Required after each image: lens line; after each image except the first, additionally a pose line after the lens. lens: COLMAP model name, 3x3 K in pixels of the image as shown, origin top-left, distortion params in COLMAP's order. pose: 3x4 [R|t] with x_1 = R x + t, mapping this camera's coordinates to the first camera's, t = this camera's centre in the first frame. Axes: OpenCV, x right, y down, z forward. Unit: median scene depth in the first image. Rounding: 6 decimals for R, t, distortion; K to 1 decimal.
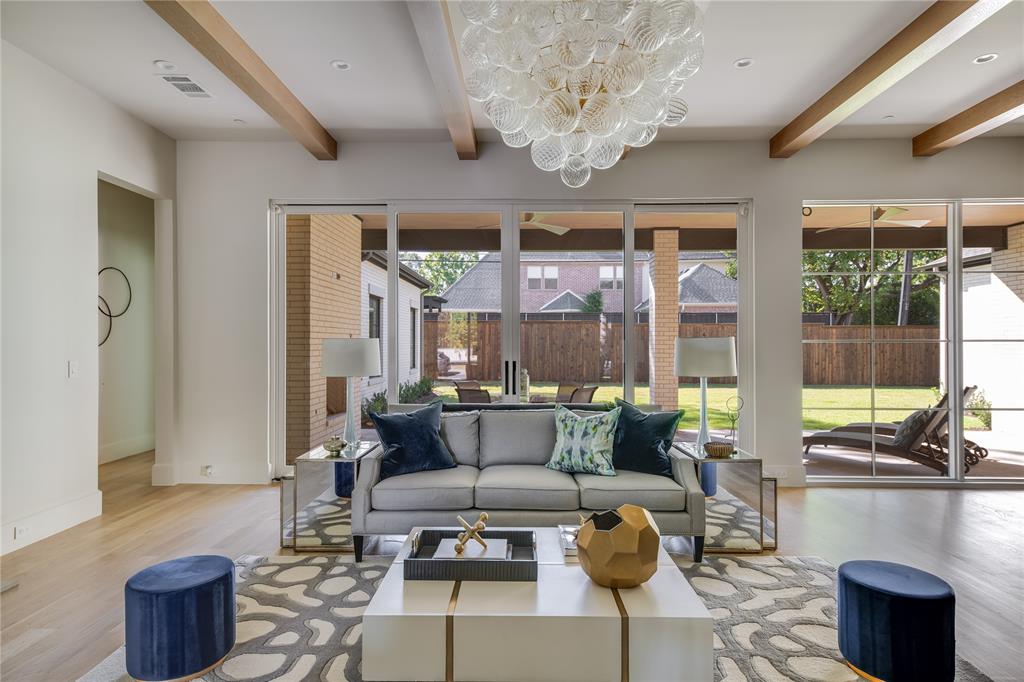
lens RADIAL K [[568.9, 0, 508.7], [0, 568.9, 344.0], [0, 0, 1]] dist [0.028230, 0.000791]
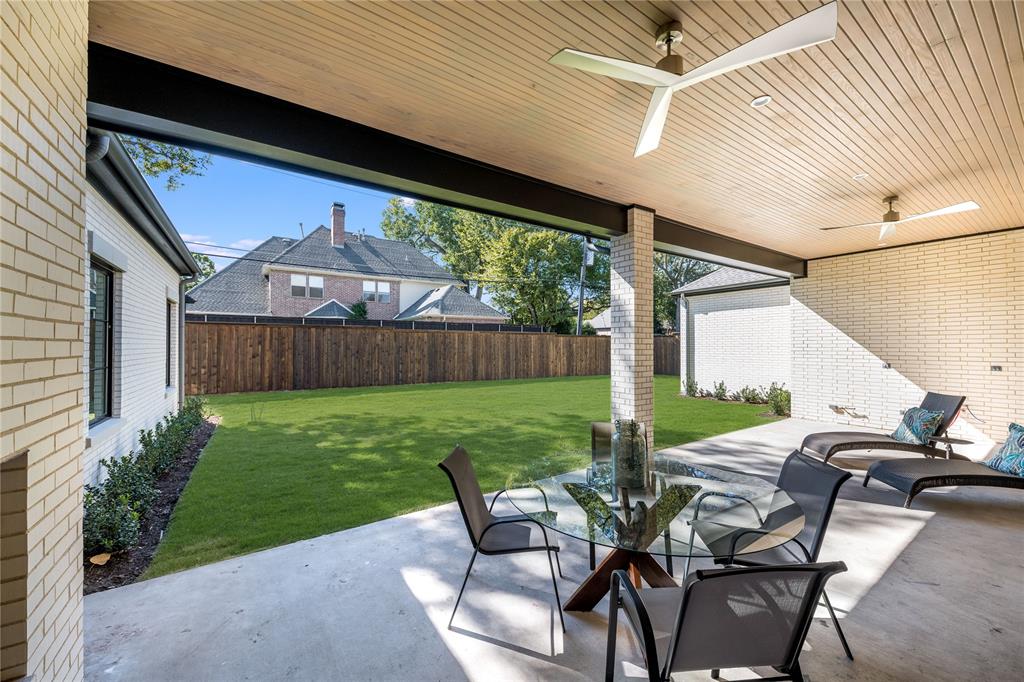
lens RADIAL K [[388.5, 0, 516.0], [0, 388.5, 340.4], [0, 0, 1]] dist [0.002682, 0.000088]
pose [[0.807564, 0.005502, 0.589754, -0.104388], [0.003850, 0.999886, -0.014601, -0.005518], [-0.589767, 0.014062, 0.807451, 0.357137]]
